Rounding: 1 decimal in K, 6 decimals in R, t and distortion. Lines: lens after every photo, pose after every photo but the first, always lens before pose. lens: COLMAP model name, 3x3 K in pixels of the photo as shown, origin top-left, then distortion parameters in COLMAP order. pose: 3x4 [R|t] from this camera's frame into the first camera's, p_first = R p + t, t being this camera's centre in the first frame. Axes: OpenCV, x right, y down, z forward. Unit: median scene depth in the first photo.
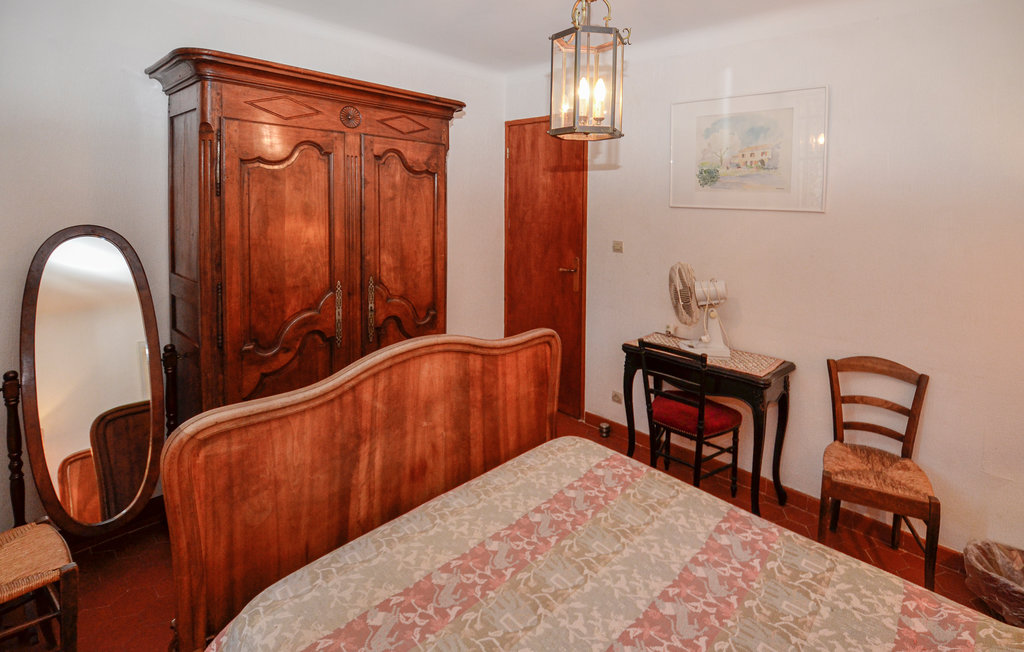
lens RADIAL K [[485.0, 0, 515.8], [0, 485.0, 331.6], [0, 0, 1]] dist [-0.036162, -0.000474]
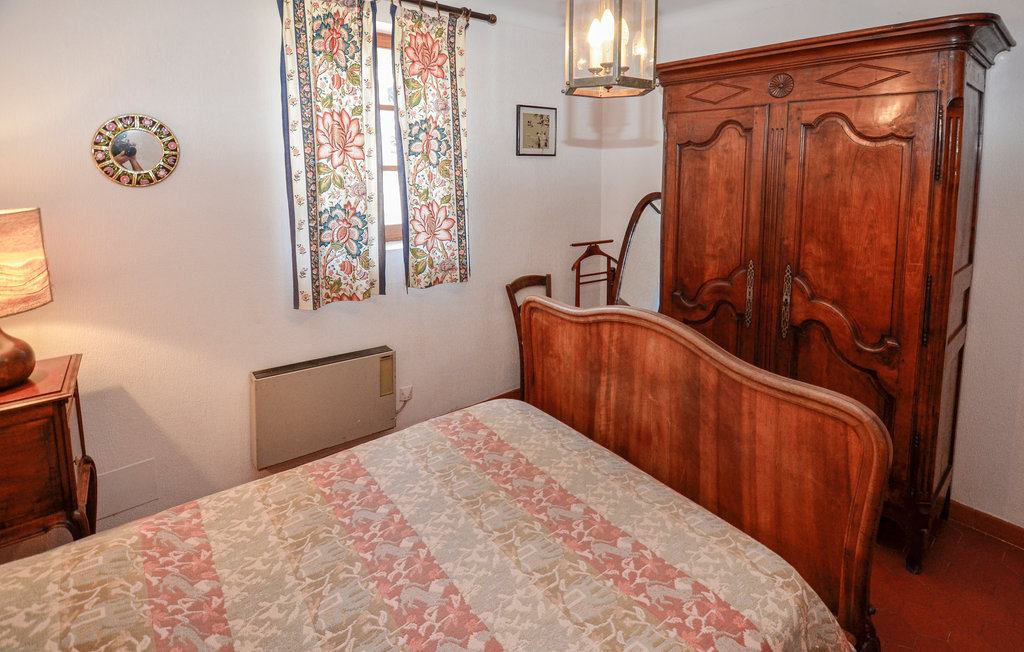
lens RADIAL K [[471.3, 0, 519.3], [0, 471.3, 323.9], [0, 0, 1]] dist [-0.014591, -0.000417]
pose [[-0.161141, 0.287572, -0.944106, 0.740054], [-0.259295, 0.910666, 0.321643, -0.195627], [0.952260, 0.296632, -0.072180, 0.746998]]
